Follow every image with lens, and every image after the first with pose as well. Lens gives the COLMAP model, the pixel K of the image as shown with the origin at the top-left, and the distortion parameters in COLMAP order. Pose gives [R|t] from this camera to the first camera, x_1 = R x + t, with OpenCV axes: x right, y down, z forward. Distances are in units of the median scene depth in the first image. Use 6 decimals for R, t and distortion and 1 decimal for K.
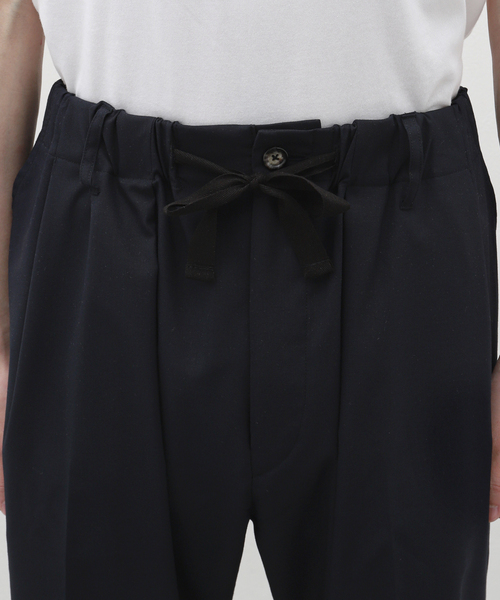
lens RADIAL K [[2156.6, 0, 250.0], [0, 2156.6, 300.0], [0, 0, 1]] dist [-0.044853, 0.508665]
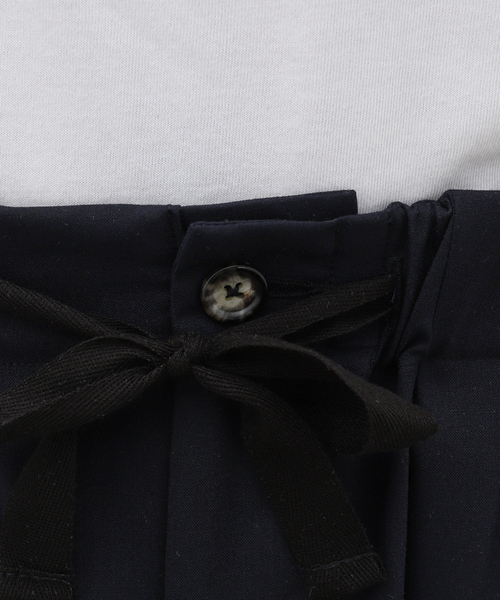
lens RADIAL K [[2071.2, 0, 250.0], [0, 2071.2, 300.0], [0, 0, 1]] dist [0.094013, -1.224389]
pose [[0.998552, -0.003893, 0.053654, -0.004724], [0.002998, 0.999855, 0.016746, -0.070678], [-0.053711, -0.016561, 0.998419, 0.642487]]
